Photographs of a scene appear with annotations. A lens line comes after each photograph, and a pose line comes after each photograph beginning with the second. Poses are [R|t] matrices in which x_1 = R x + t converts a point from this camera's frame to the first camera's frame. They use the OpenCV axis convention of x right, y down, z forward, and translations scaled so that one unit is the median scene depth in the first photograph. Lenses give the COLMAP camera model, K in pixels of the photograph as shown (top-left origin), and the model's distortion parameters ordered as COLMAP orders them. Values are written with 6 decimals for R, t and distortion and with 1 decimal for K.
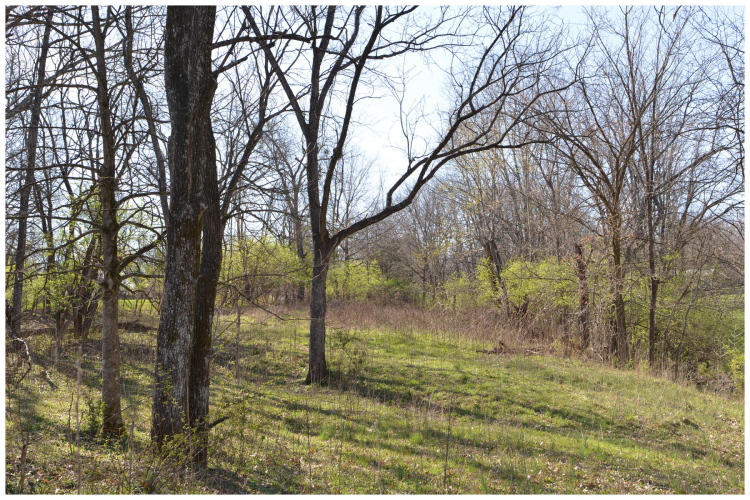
lens RADIAL K [[1030.0, 0, 374.6], [0, 1030.0, 250.7], [0, 0, 1]] dist [0.226778, 0.000000]
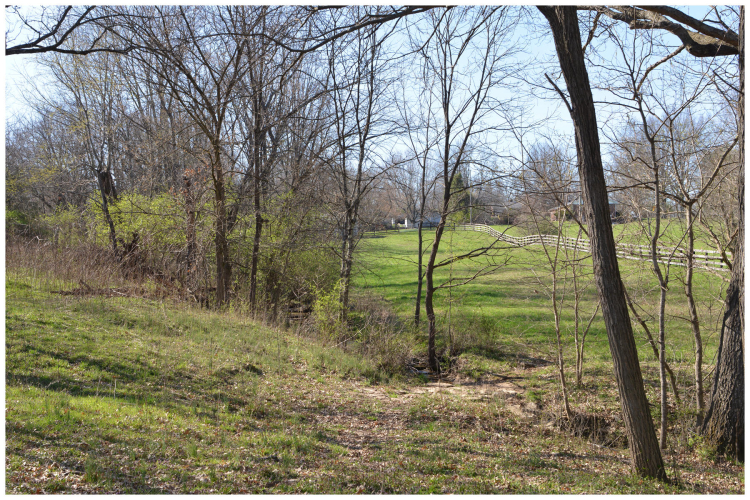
lens RADIAL K [[1030.0, 0, 375.2], [0, 1030.0, 250.2], [0, 0, 1]] dist [0.226778, 0.000000]
pose [[0.948324, 0.022868, 0.316479, 0.076716], [-0.040499, 0.997965, 0.049242, 0.007128], [-0.314710, -0.059515, 0.947320, 0.076781]]
